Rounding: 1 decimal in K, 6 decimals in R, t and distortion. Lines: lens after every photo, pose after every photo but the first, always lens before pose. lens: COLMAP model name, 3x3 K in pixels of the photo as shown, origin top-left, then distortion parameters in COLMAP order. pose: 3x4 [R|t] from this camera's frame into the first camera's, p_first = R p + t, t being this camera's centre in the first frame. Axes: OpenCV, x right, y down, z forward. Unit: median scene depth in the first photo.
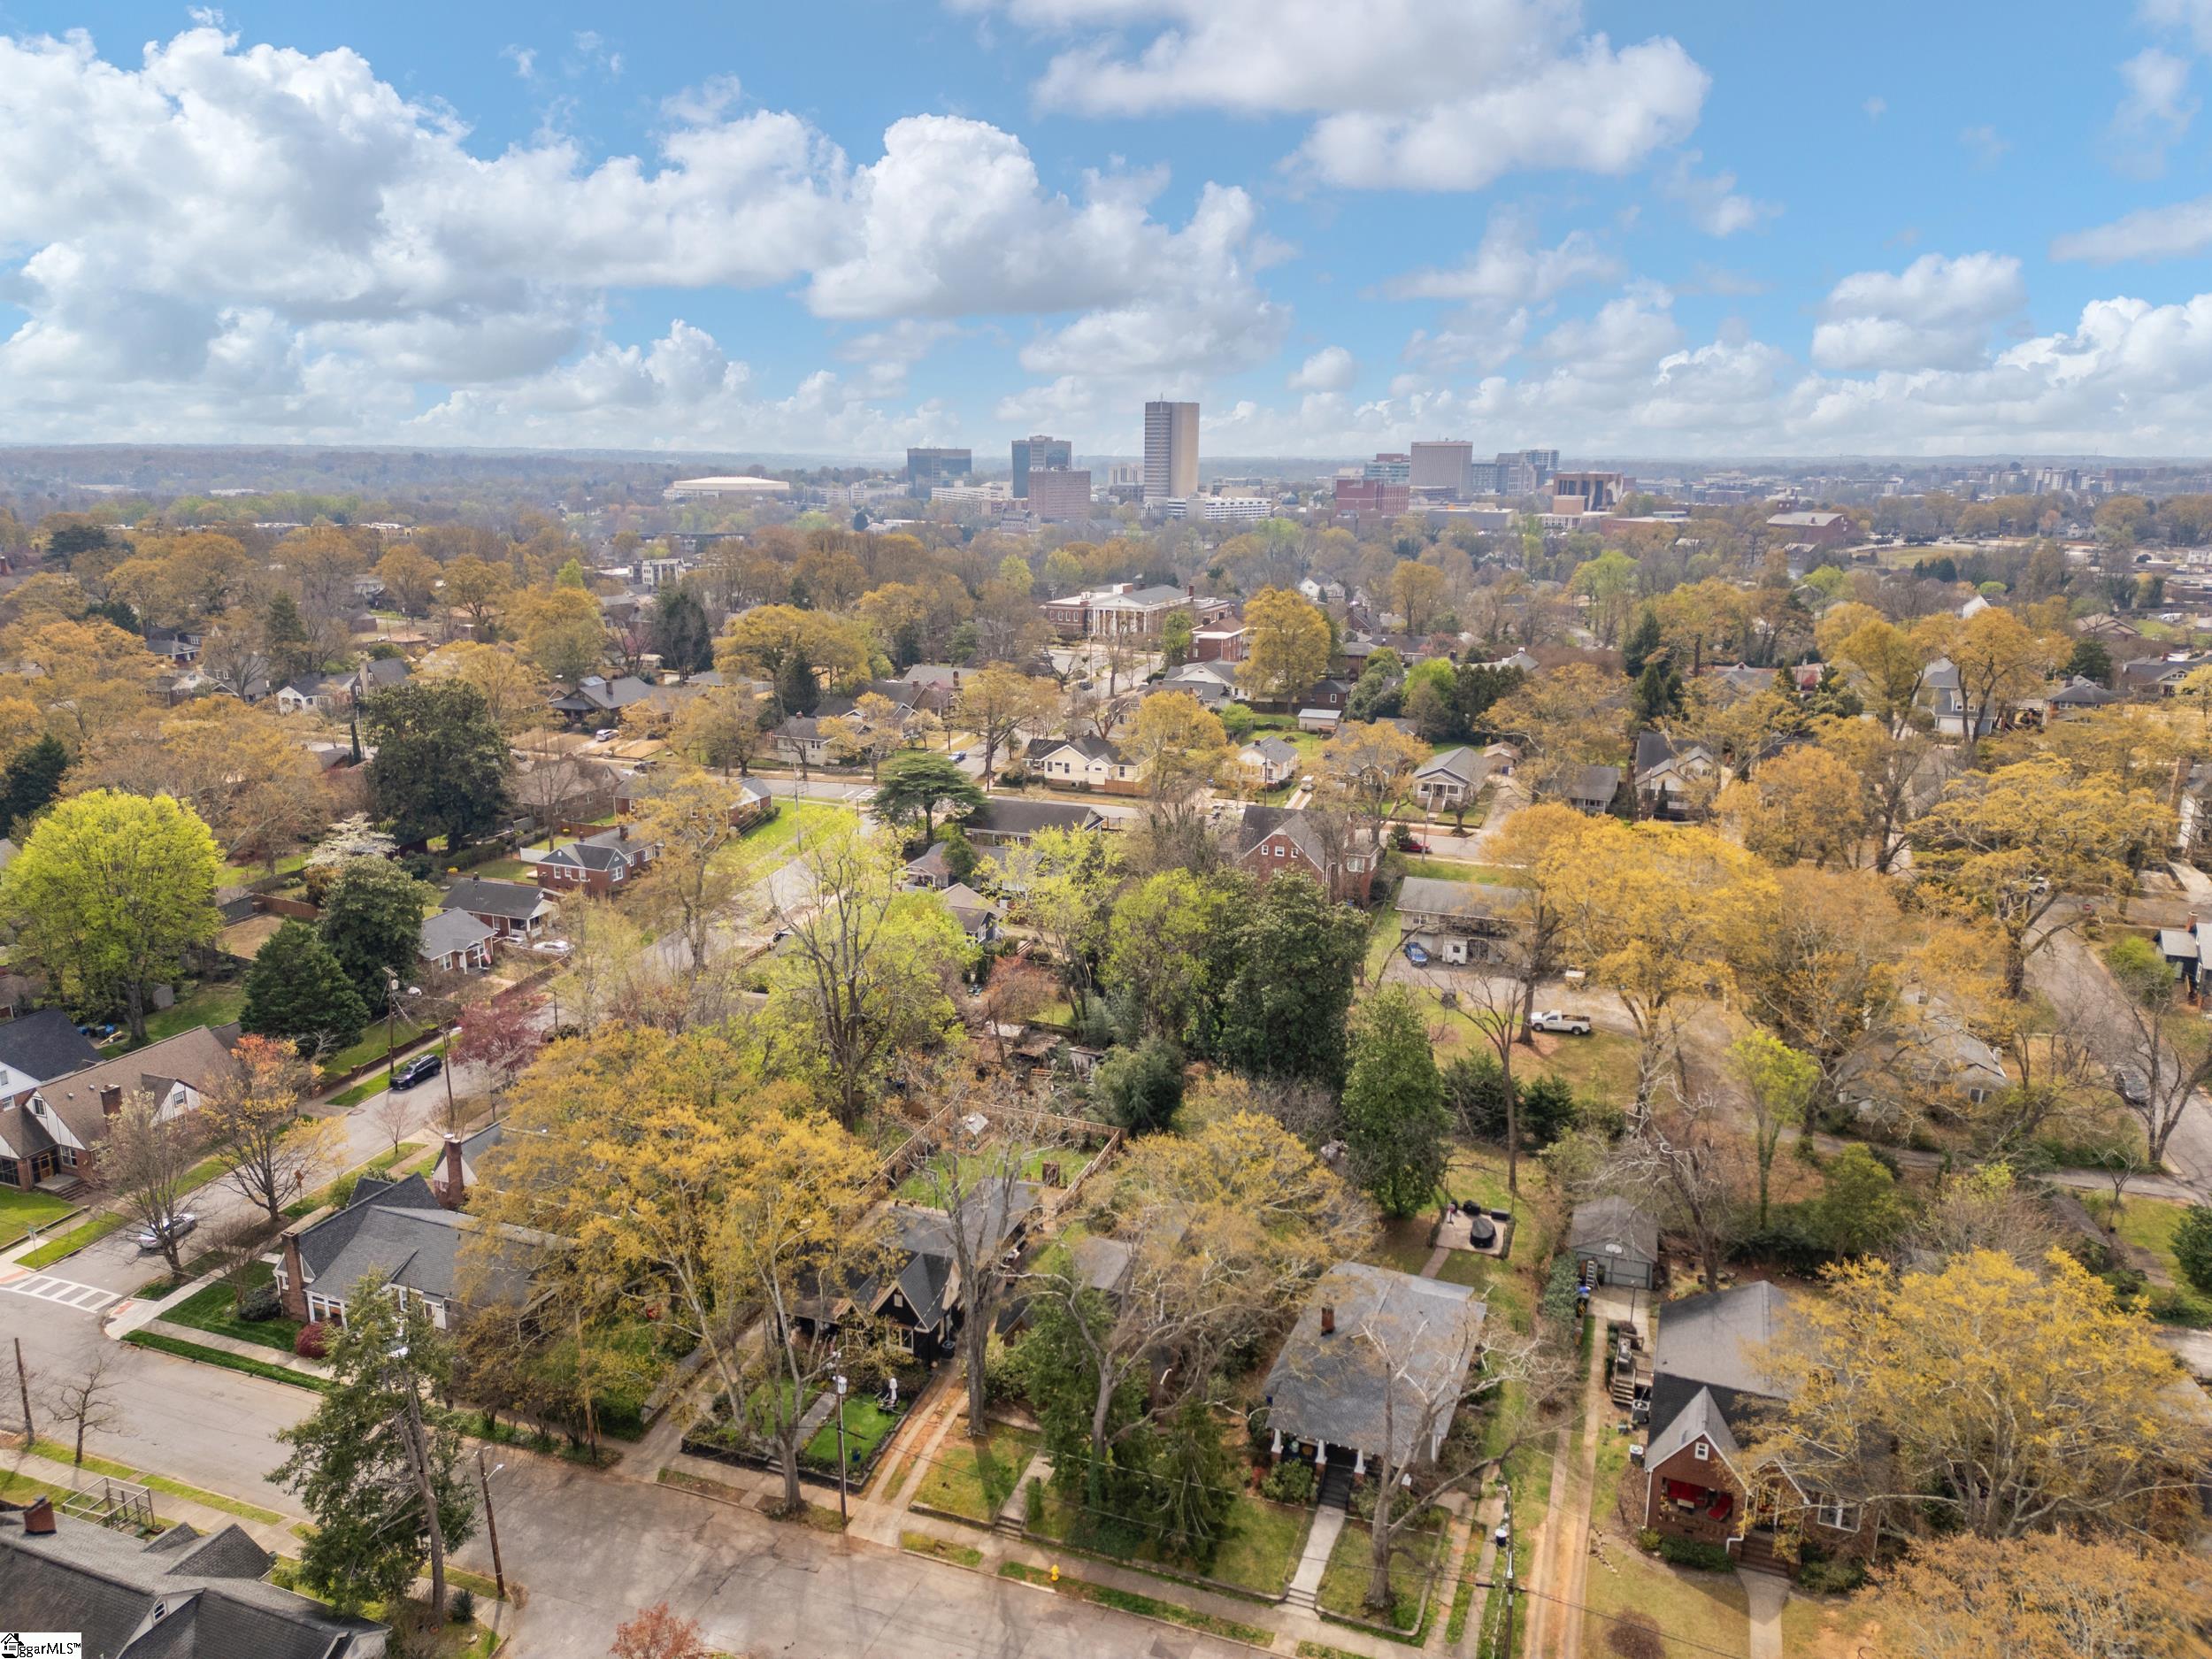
lens RADIAL K [[1540.2, 0, 1111.3], [0, 1540.2, 922.7], [0, 0, 1]] dist [0.087347, -0.089704]
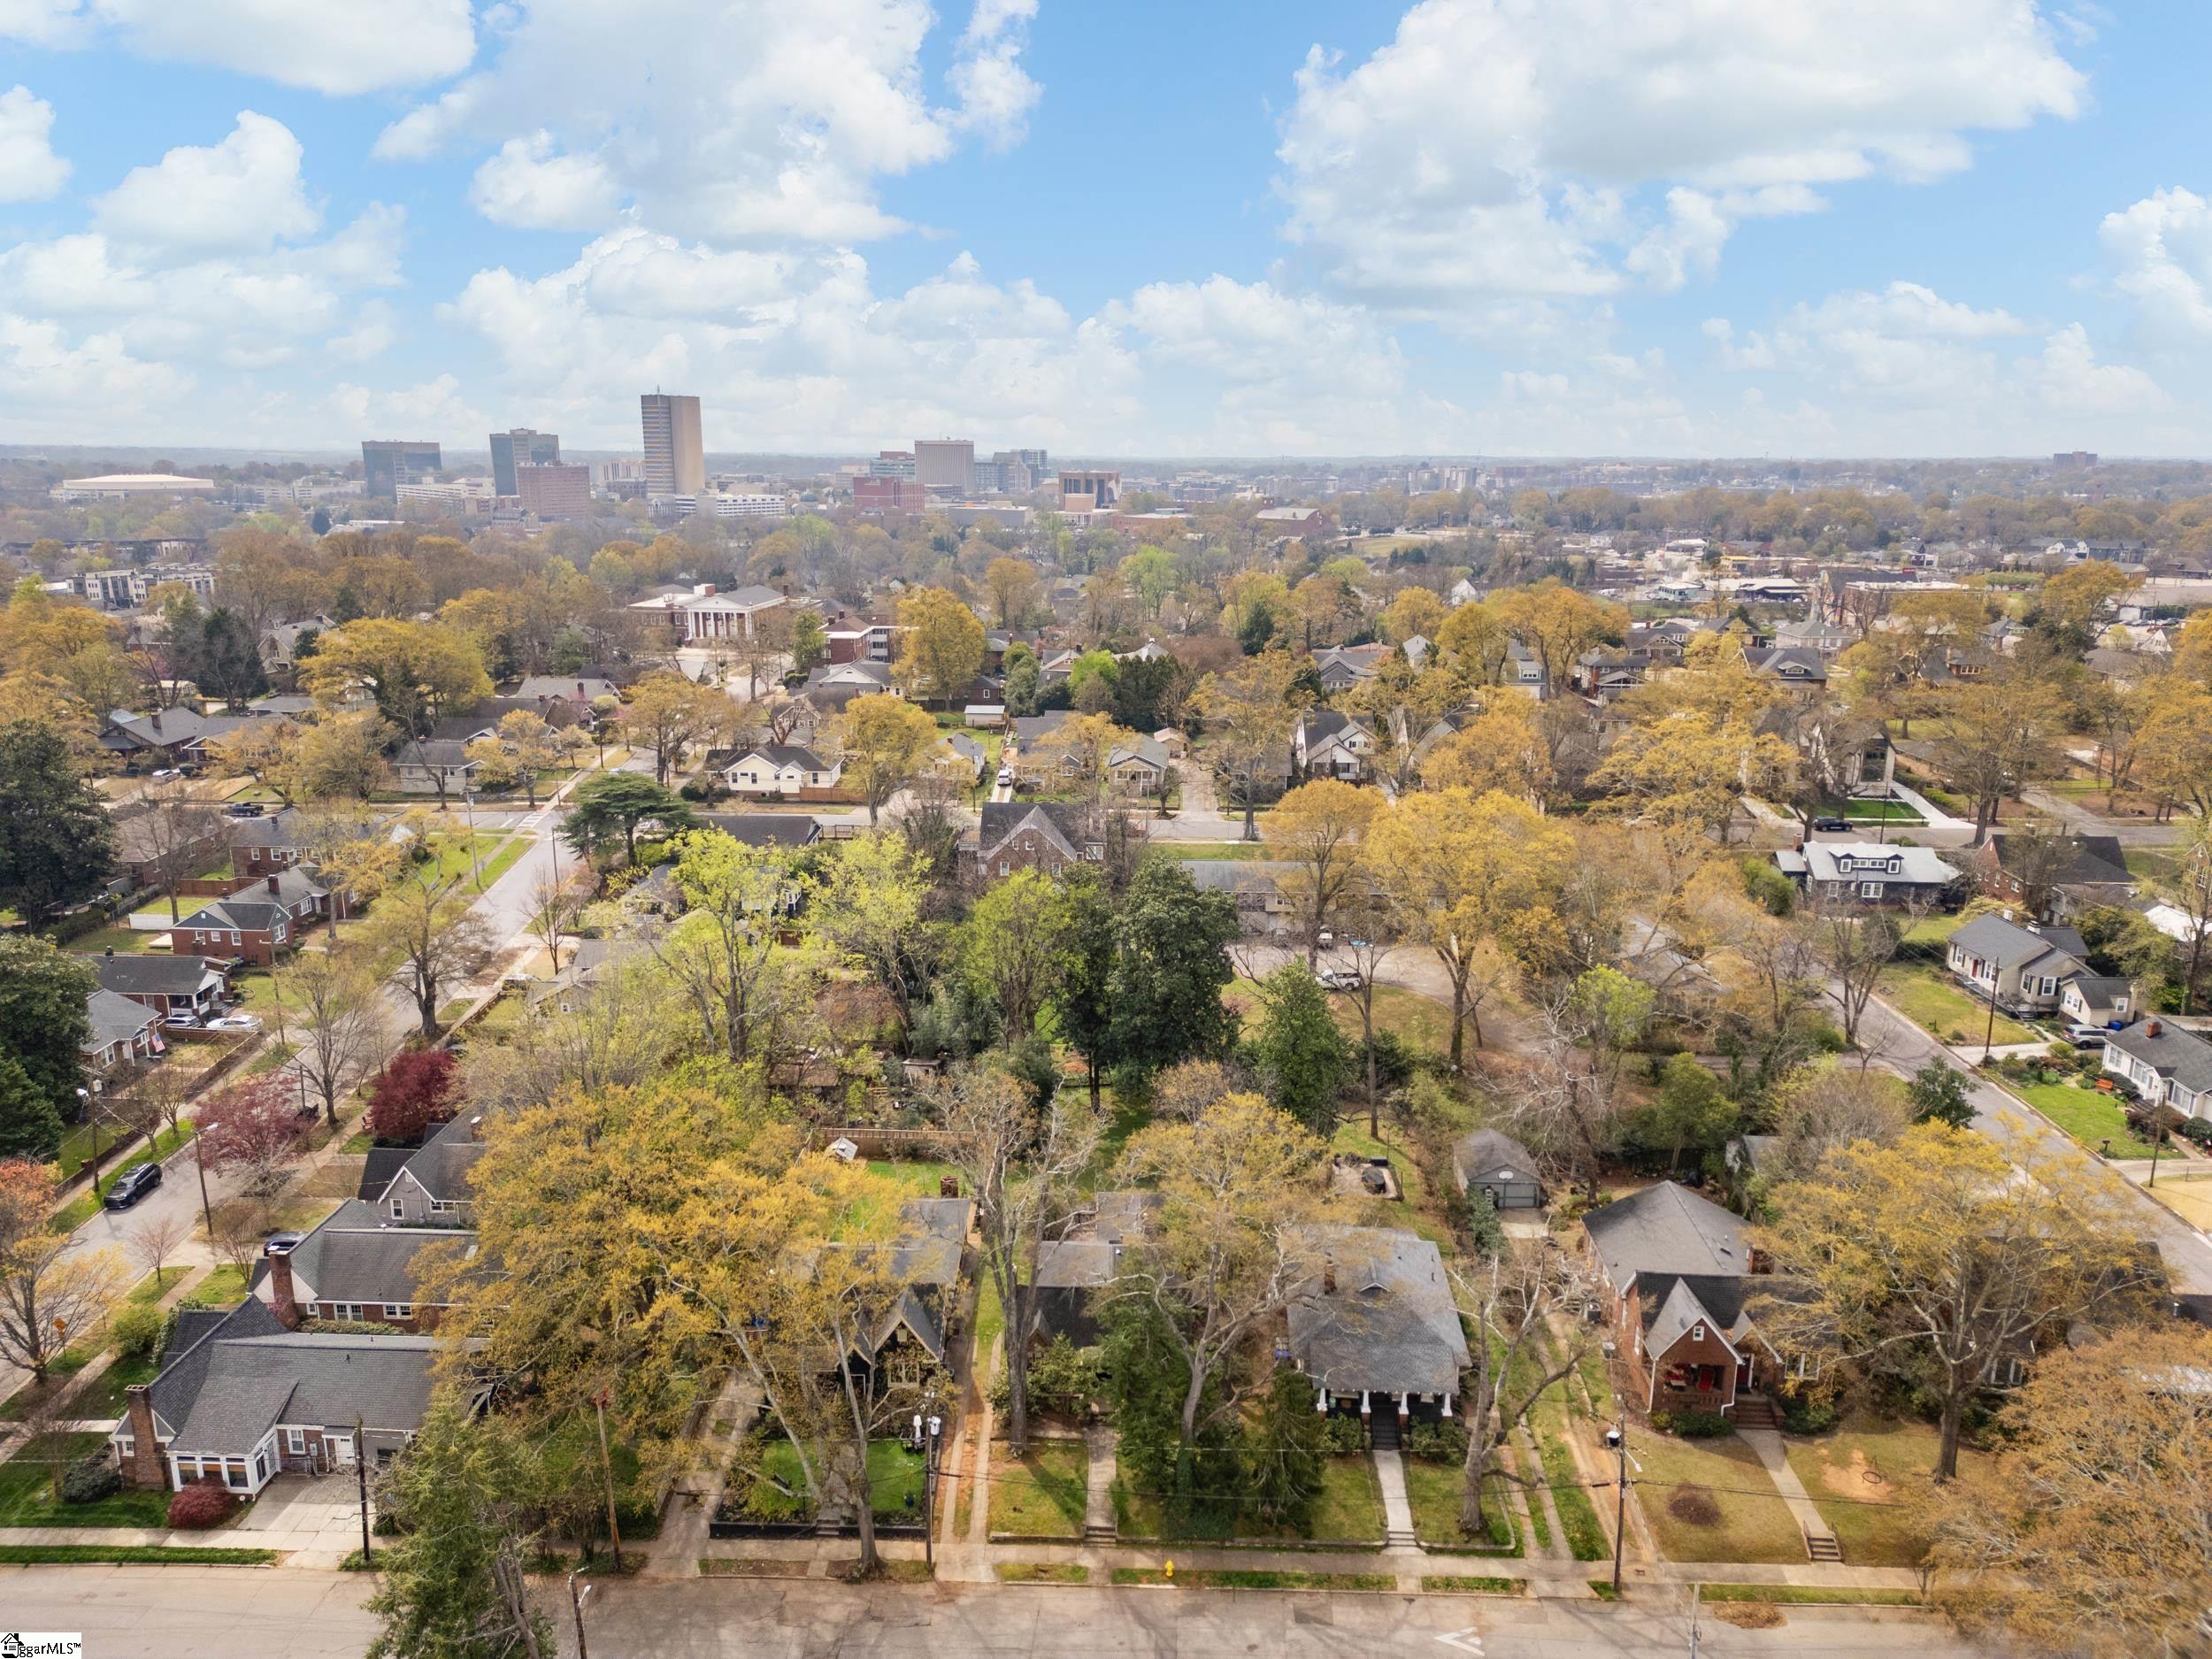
lens RADIAL K [[1540.2, 0, 1111.3], [0, 1540.2, 922.7], [0, 0, 1]] dist [0.087347, -0.089704]
pose [[0.946465, -0.095522, 0.308351, -0.146306], [0.094970, 0.995338, 0.016835, -0.007327], [-0.308521, 0.013350, 0.951124, 0.022391]]
